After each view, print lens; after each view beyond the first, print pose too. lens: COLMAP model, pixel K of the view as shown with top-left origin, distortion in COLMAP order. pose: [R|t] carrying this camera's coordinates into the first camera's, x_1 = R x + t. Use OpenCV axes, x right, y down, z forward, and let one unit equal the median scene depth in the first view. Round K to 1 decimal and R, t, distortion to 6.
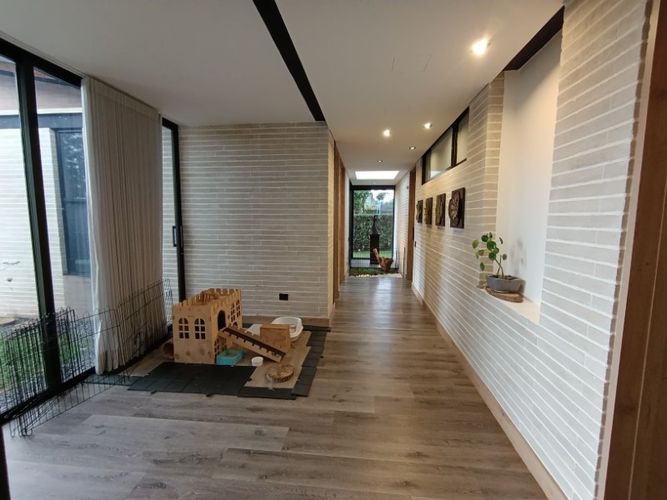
lens RADIAL K [[303.4, 0, 336.9], [0, 303.4, 249.8], [0, 0, 1]] dist [-0.021717, 0.015068]
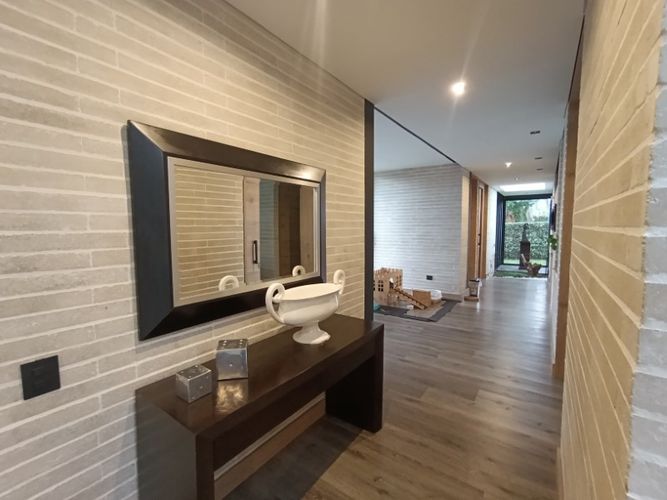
lens RADIAL K [[303.4, 0, 336.9], [0, 303.4, 249.8], [0, 0, 1]] dist [-0.021717, 0.015068]
pose [[0.871629, 0.027218, -0.489409, 0.171521], [-0.042349, 0.998905, -0.019870, 0.068986], [0.488333, 0.038046, 0.871828, -0.599215]]
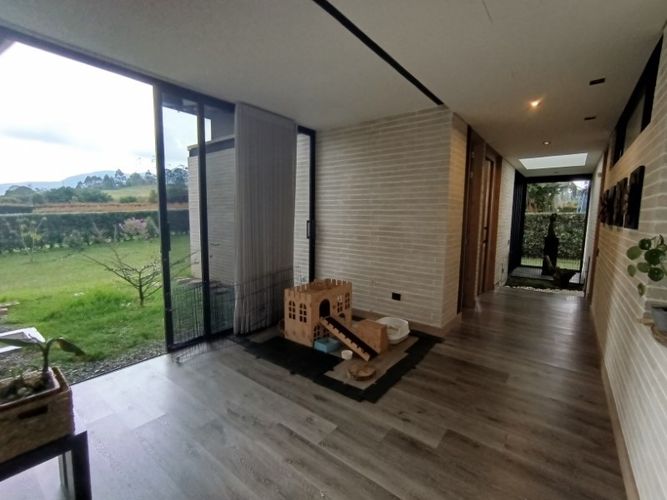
lens RADIAL K [[307.8, 0, 333.7], [0, 307.8, 248.1], [0, 0, 1]] dist [-0.002377, 0.000807]
pose [[0.847154, 0.063103, -0.527587, 0.172187], [-0.064776, 0.997782, 0.015331, 0.001155], [0.527385, 0.021188, 0.849362, 0.075039]]
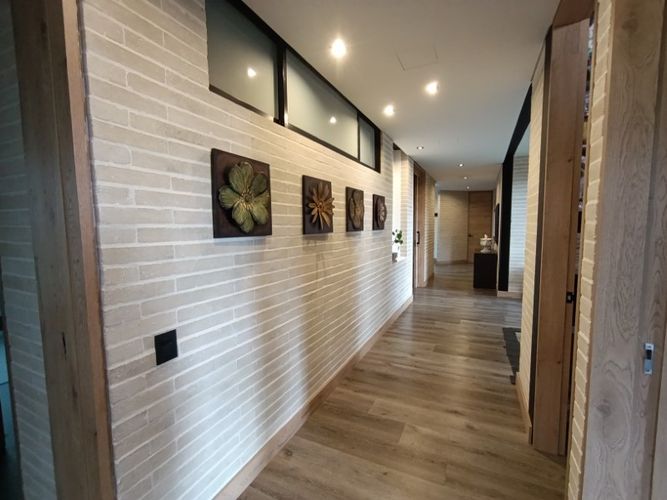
lens RADIAL K [[303.4, 0, 336.9], [0, 303.4, 249.8], [0, 0, 1]] dist [-0.021717, 0.015068]
pose [[-0.938191, -0.031631, 0.344670, 0.132681], [0.034697, 0.982204, 0.184584, -0.184330], [-0.344375, 0.185135, -0.920397, 1.822138]]
